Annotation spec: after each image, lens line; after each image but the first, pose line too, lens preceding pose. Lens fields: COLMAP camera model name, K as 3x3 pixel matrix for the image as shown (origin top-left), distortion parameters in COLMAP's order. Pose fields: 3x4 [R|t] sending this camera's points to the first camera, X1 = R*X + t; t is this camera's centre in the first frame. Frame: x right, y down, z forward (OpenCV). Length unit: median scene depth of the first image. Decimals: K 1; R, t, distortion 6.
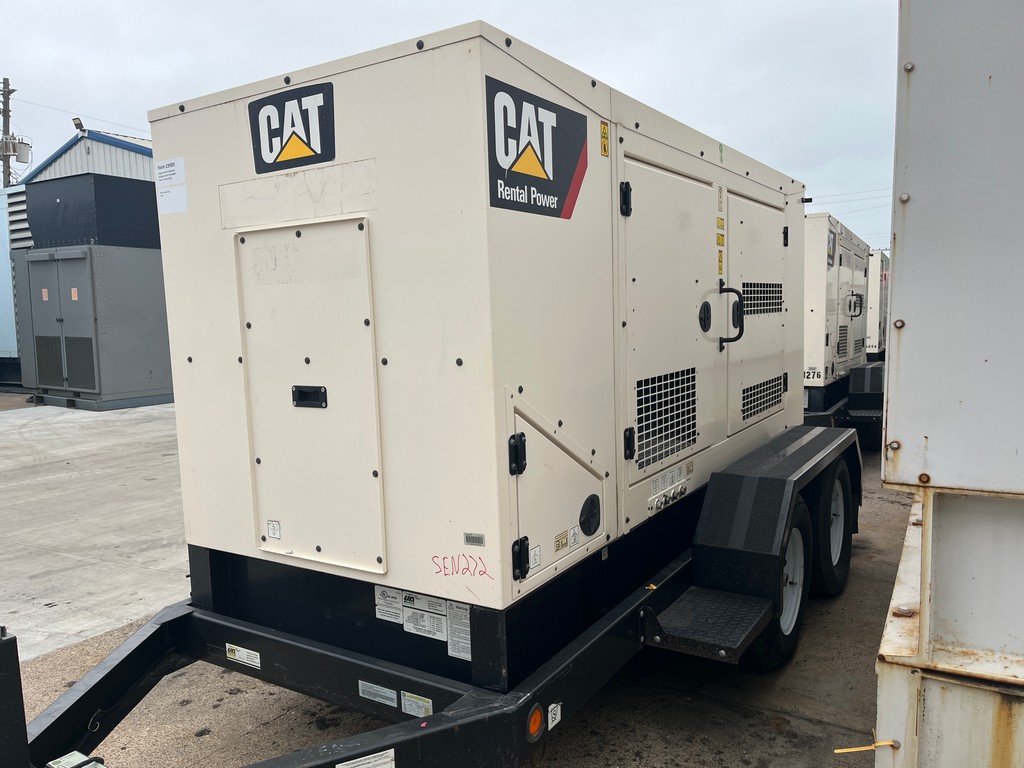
lens RADIAL K [[777.1, 0, 513.8], [0, 777.1, 389.4], [0, 0, 1]] dist [0.057298, -0.074261]
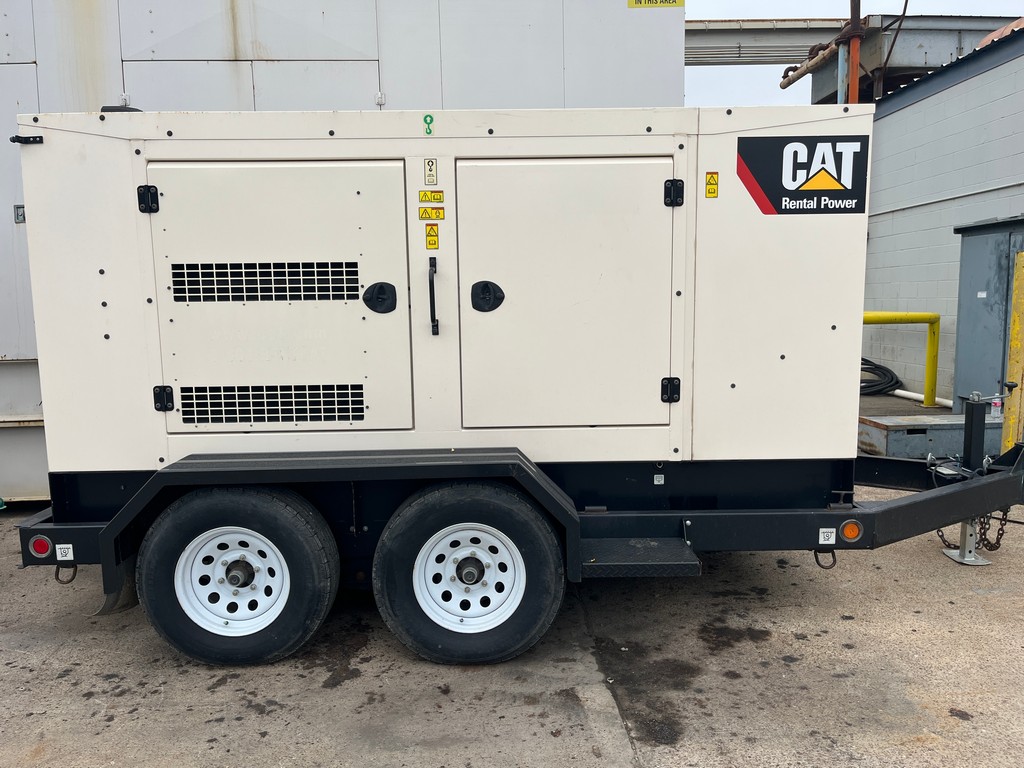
lens RADIAL K [[777.1, 0, 514.2], [0, 777.1, 387.1], [0, 0, 1]] dist [0.057298, -0.074261]
pose [[-0.550969, -0.057935, 0.832513, -1.362843], [0.115468, 0.982700, 0.144805, -0.182951], [-0.826499, 0.175911, -0.534747, 2.489928]]
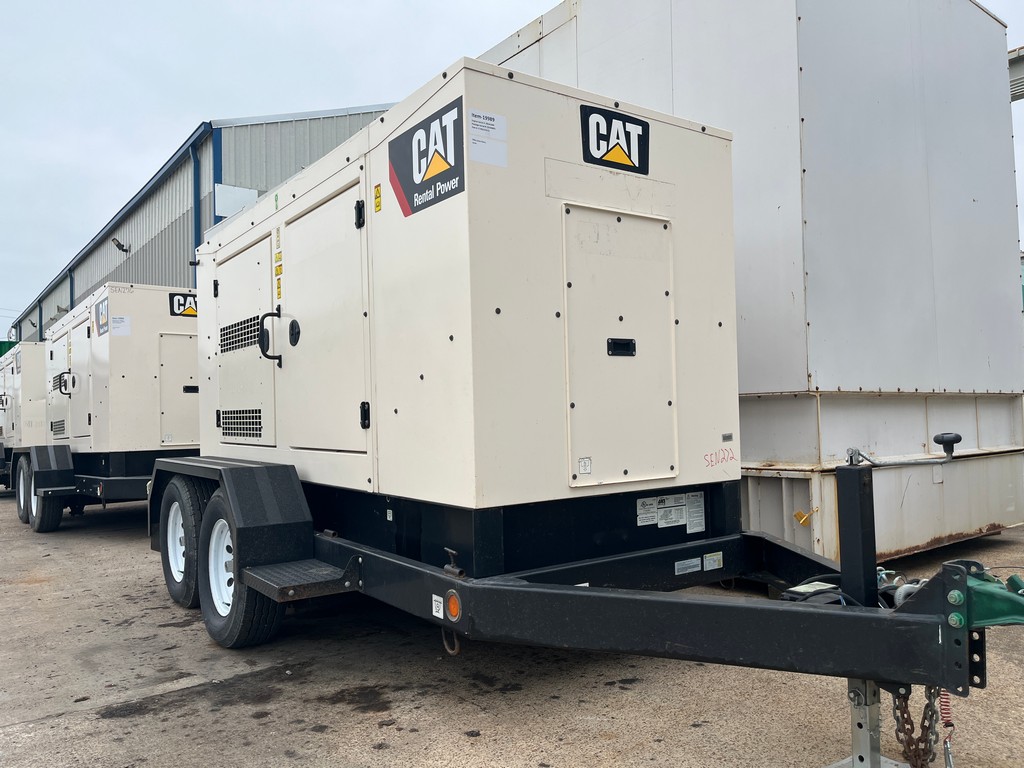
lens RADIAL K [[777.1, 0, 510.6], [0, 777.1, 383.9], [0, 0, 1]] dist [0.057298, -0.074261]
pose [[0.372191, 0.052854, 0.926650, -1.501784], [0.106260, 0.989387, -0.099112, 0.174739], [-0.922054, 0.135354, 0.362624, 0.731638]]
